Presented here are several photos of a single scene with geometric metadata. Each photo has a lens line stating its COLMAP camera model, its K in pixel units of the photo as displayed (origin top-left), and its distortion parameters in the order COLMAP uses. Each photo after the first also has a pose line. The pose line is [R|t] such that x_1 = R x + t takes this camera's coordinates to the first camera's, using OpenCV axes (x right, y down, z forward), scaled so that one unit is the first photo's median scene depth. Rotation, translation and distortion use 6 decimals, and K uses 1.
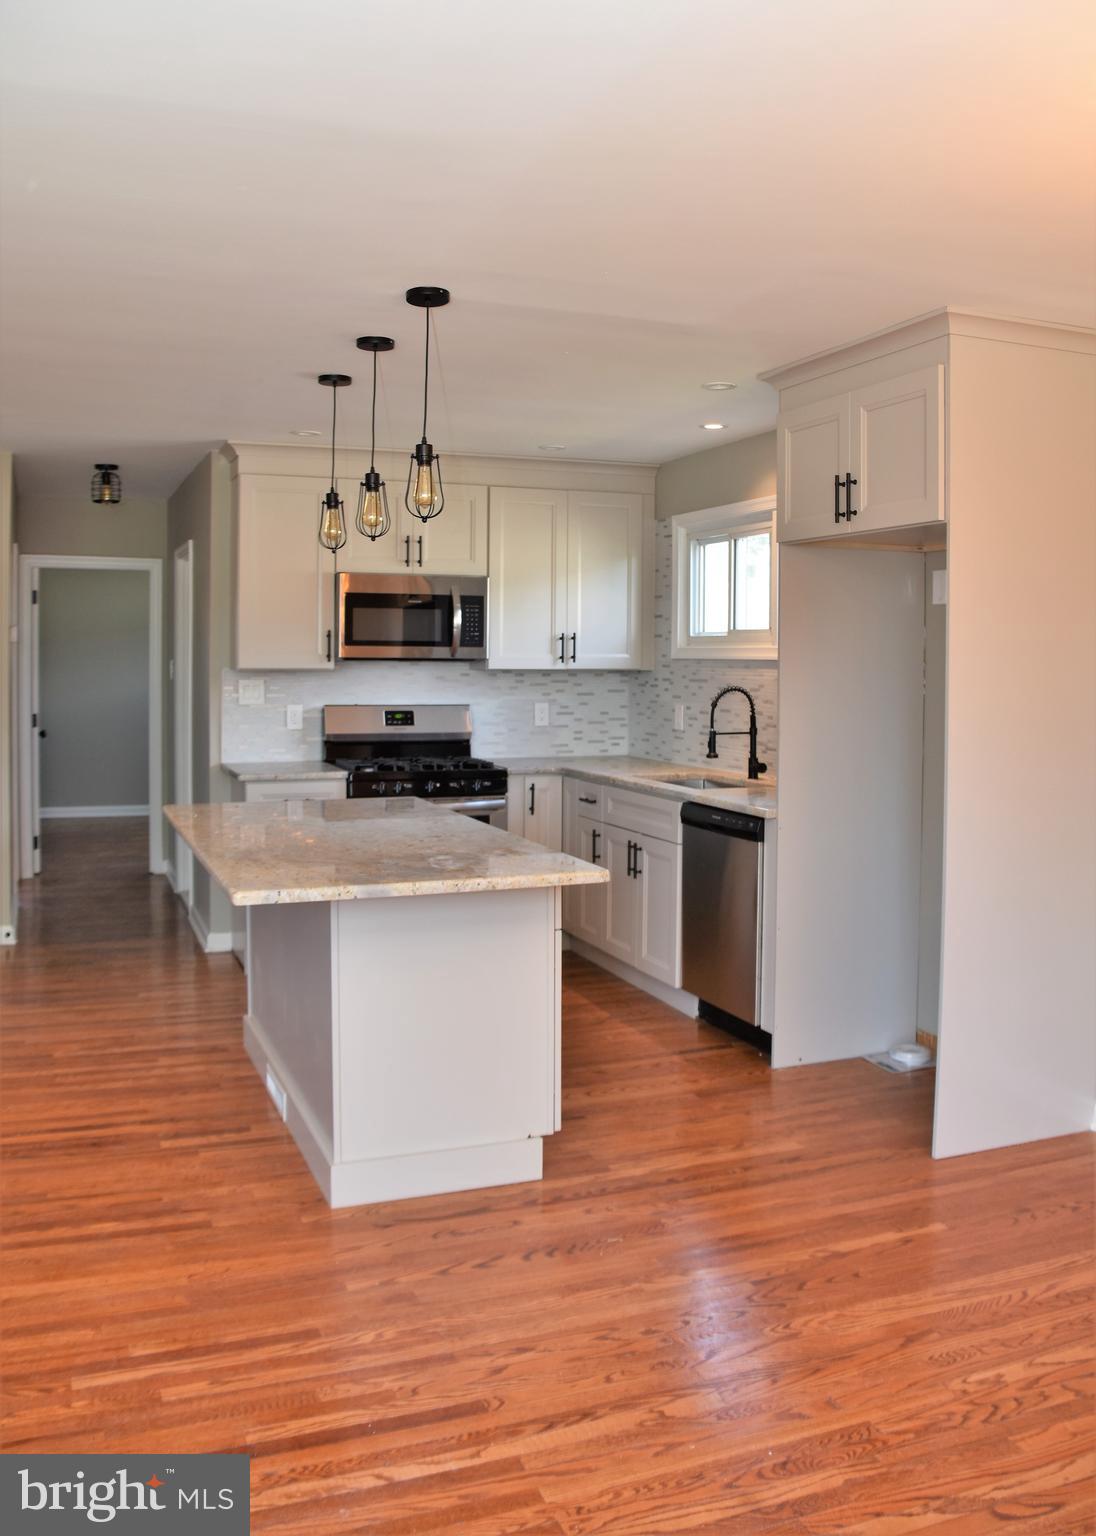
lens RADIAL K [[1348.5, 0, 578.8], [0, 1348.5, 683.4], [0, 0, 1]] dist [-0.154137, 0.095471]
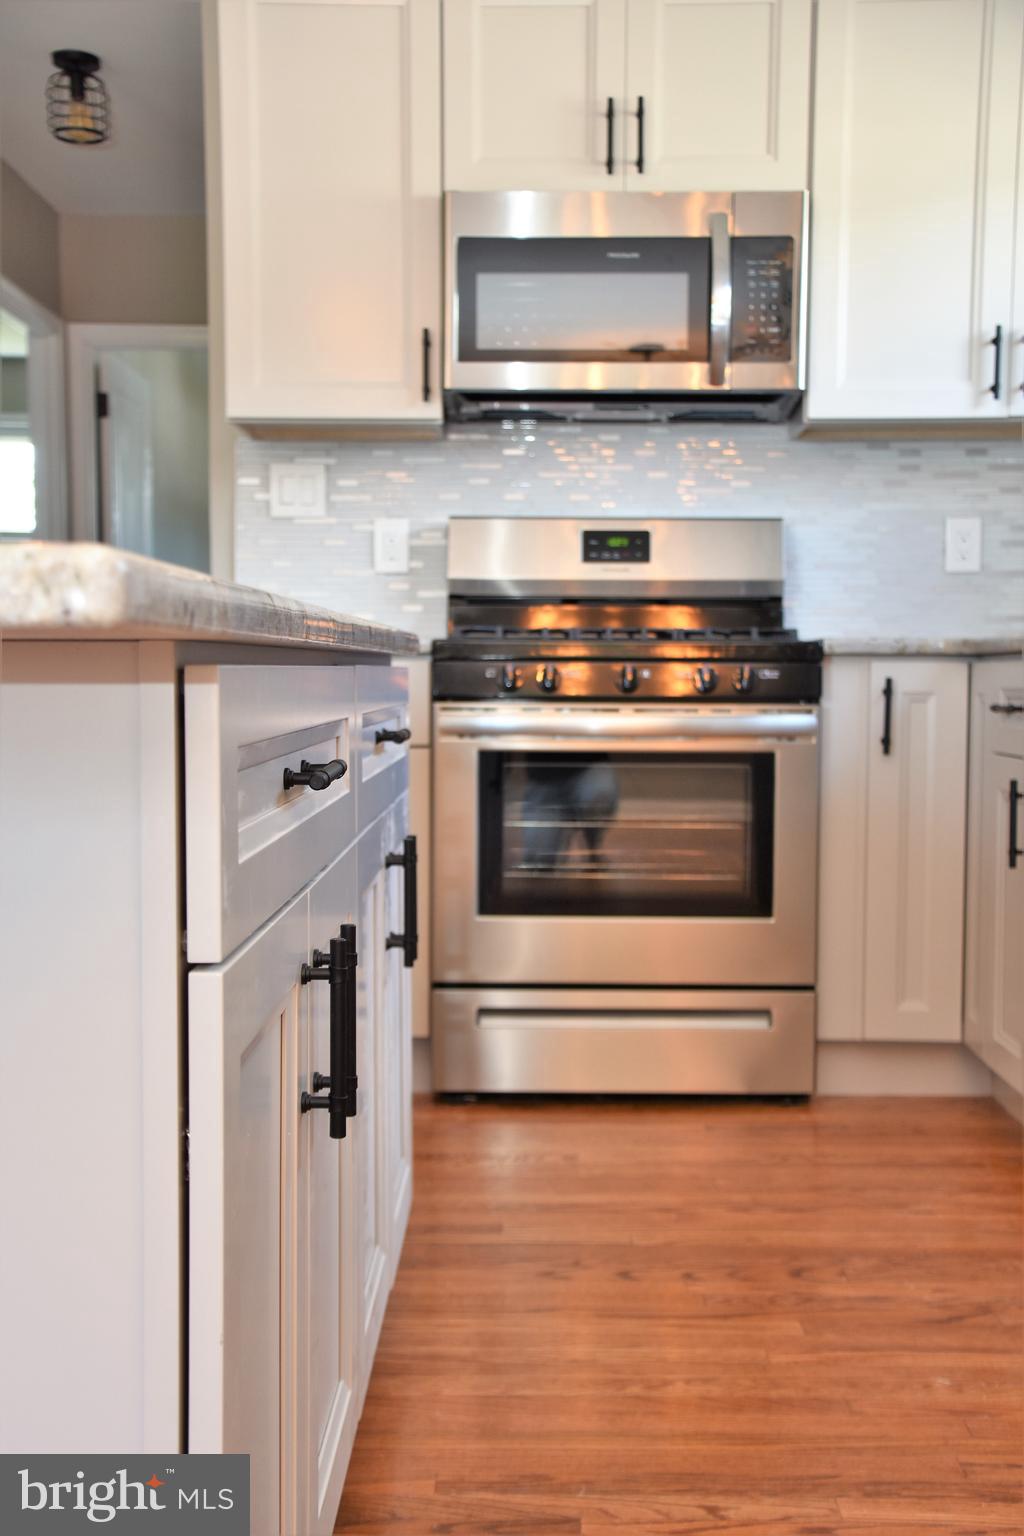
lens RADIAL K [[1836.0, 0, 533.1], [0, 1836.0, 765.9], [0, 0, 1]] dist [0.060853, 0.341678]
pose [[0.924578, 0.016041, -0.380655, 0.087416], [-0.004716, 0.999519, 0.030668, 0.093533], [0.380964, -0.026560, 0.924208, 0.491531]]
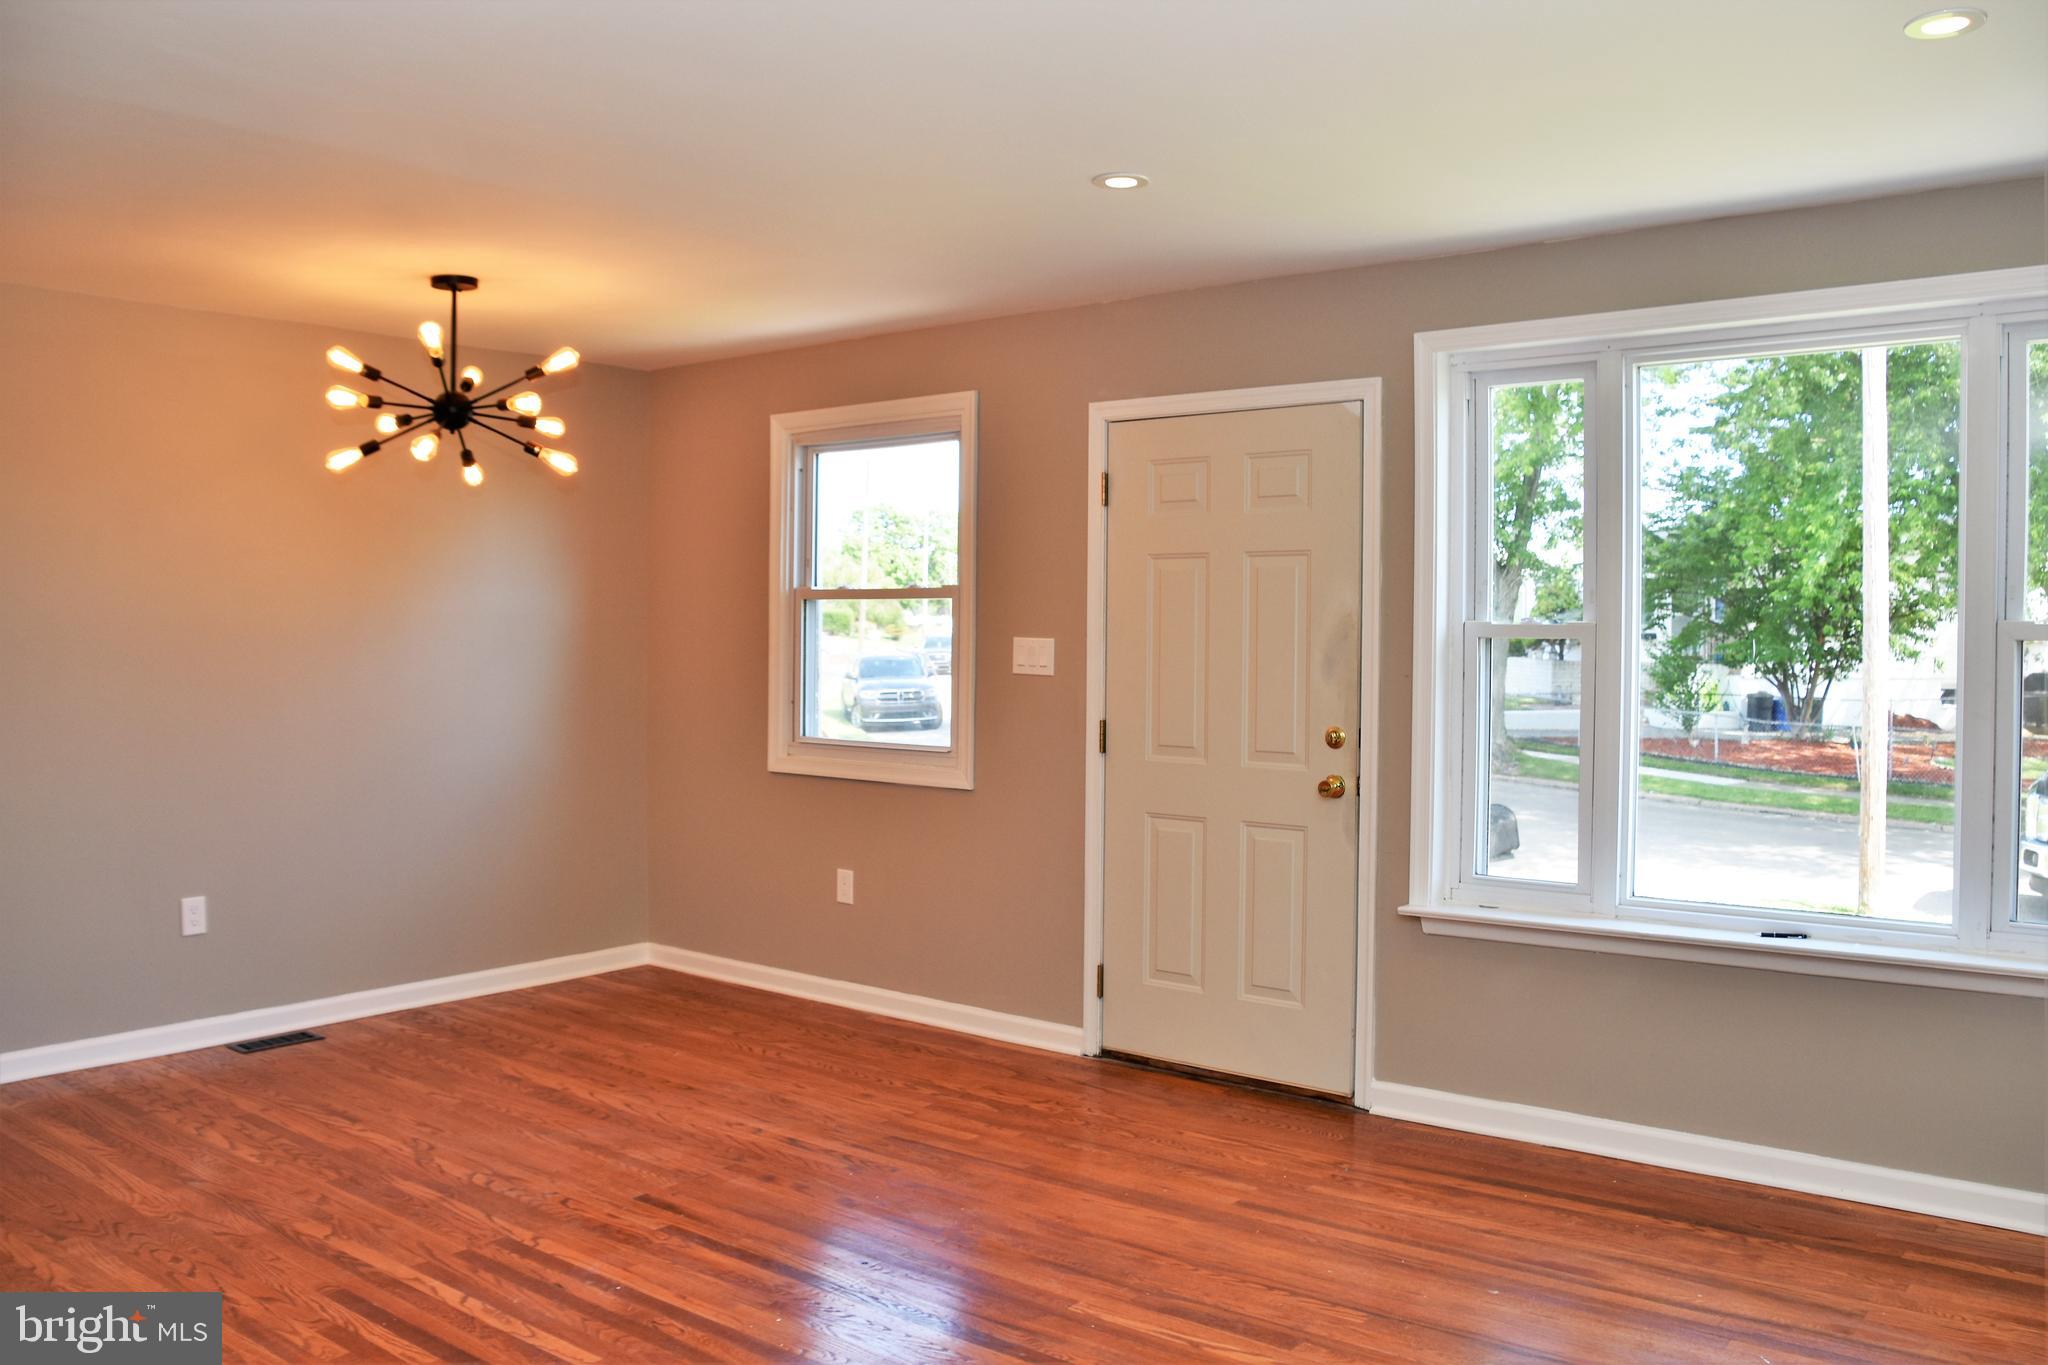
lens RADIAL K [[1657.8, 0, 1030.3], [0, 1657.8, 668.8], [0, 0, 1]] dist [-0.152889, 0.100565]
pose [[-0.494875, -0.031472, 0.868394, -0.658340], [0.012211, 0.998993, 0.043164, -0.007985], [-0.868879, 0.031965, -0.493992, 0.494313]]
